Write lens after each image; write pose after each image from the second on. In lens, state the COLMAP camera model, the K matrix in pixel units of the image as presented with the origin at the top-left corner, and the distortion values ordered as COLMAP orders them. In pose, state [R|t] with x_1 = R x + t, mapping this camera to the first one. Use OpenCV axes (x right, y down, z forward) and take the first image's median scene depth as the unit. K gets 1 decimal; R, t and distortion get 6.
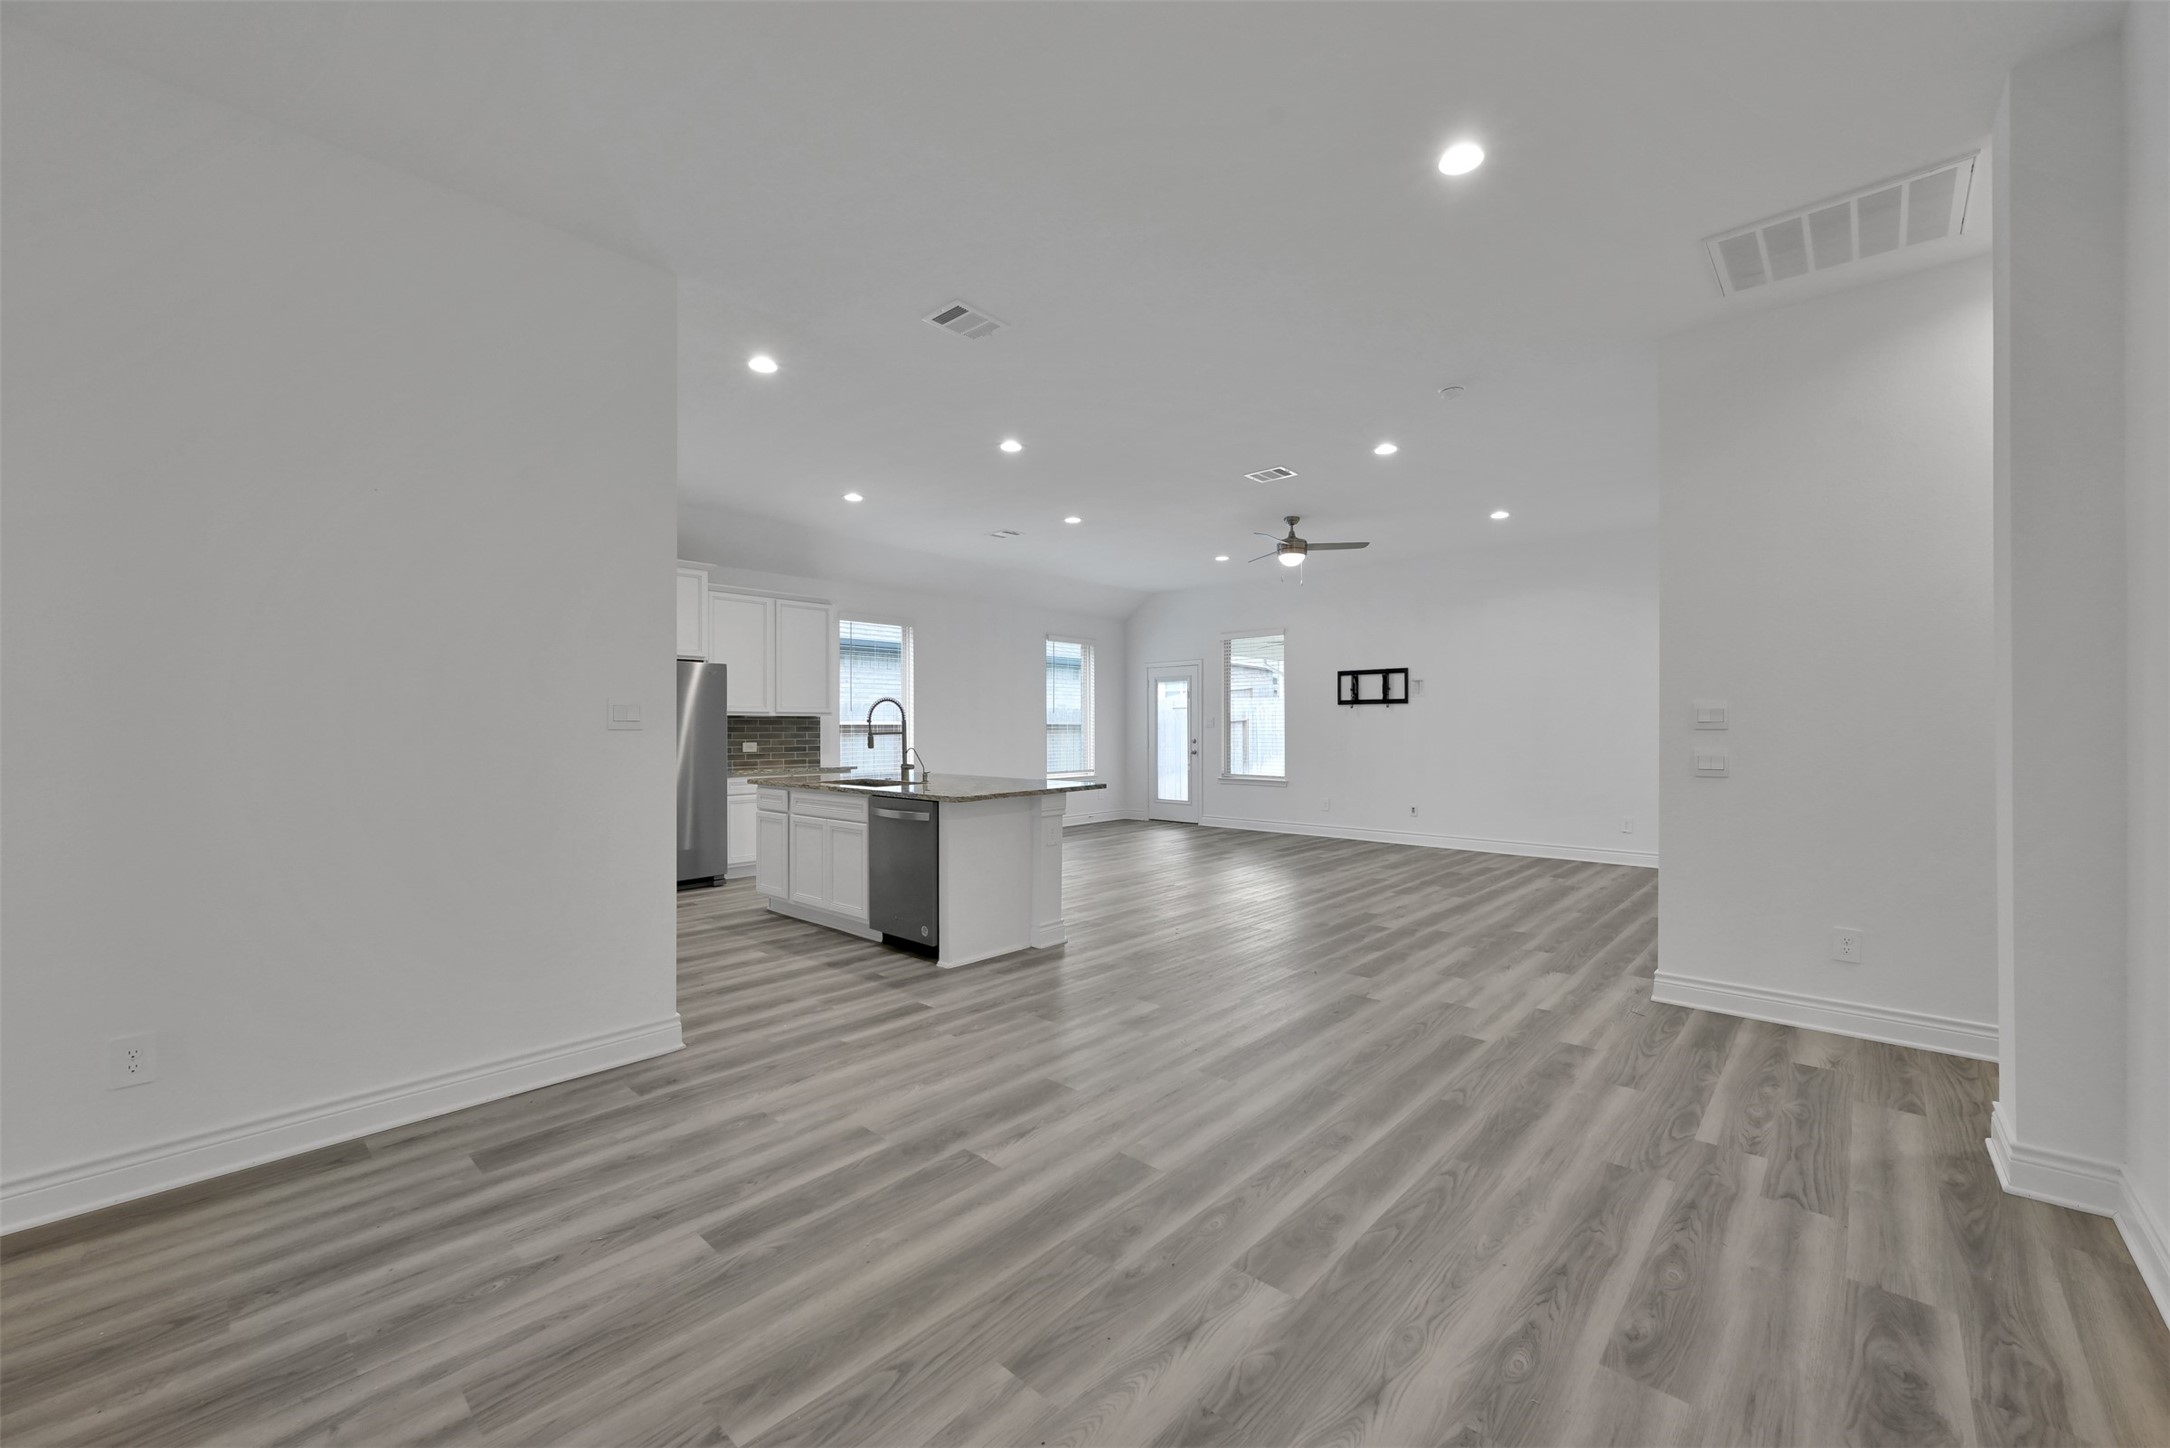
lens RADIAL K [[857.7, 0, 1083.3], [0, 857.7, 701.7], [0, 0, 1]] dist [-0.000060, 0.000256]
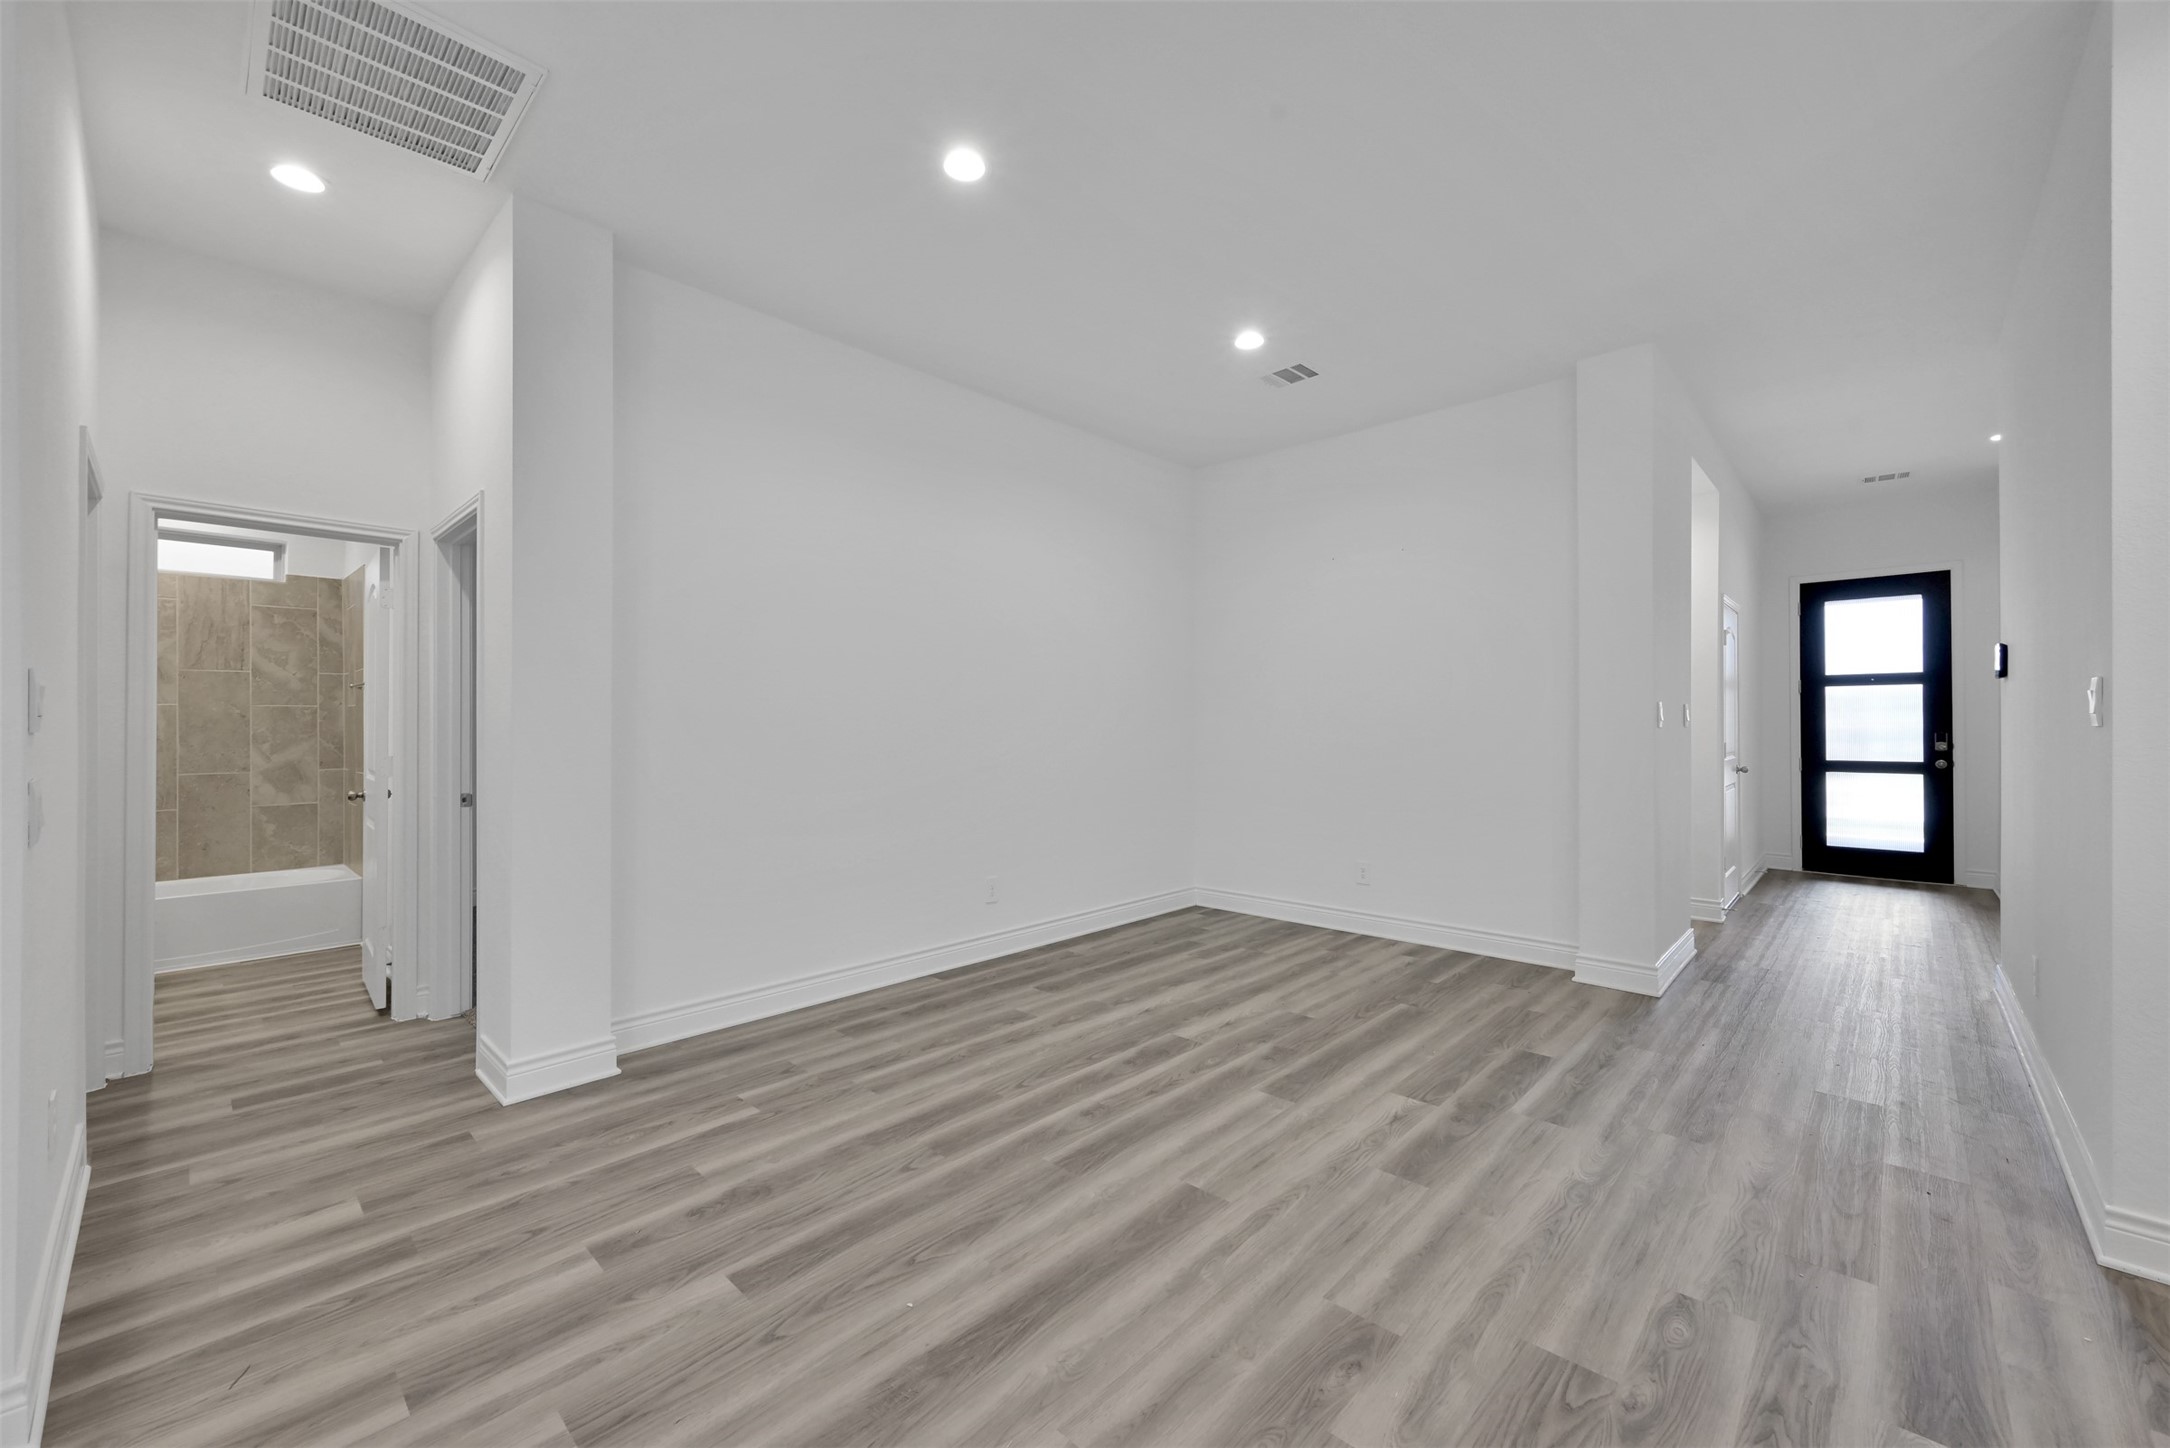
lens RADIAL K [[857.7, 0, 1084.1], [0, 857.7, 719.1], [0, 0, 1]] dist [-0.000060, 0.000256]
pose [[-0.999886, 0.002874, 0.014853, 0.210010], [0.002363, 0.999407, -0.034340, 0.042434], [-0.014943, -0.034301, -0.999300, 1.495092]]
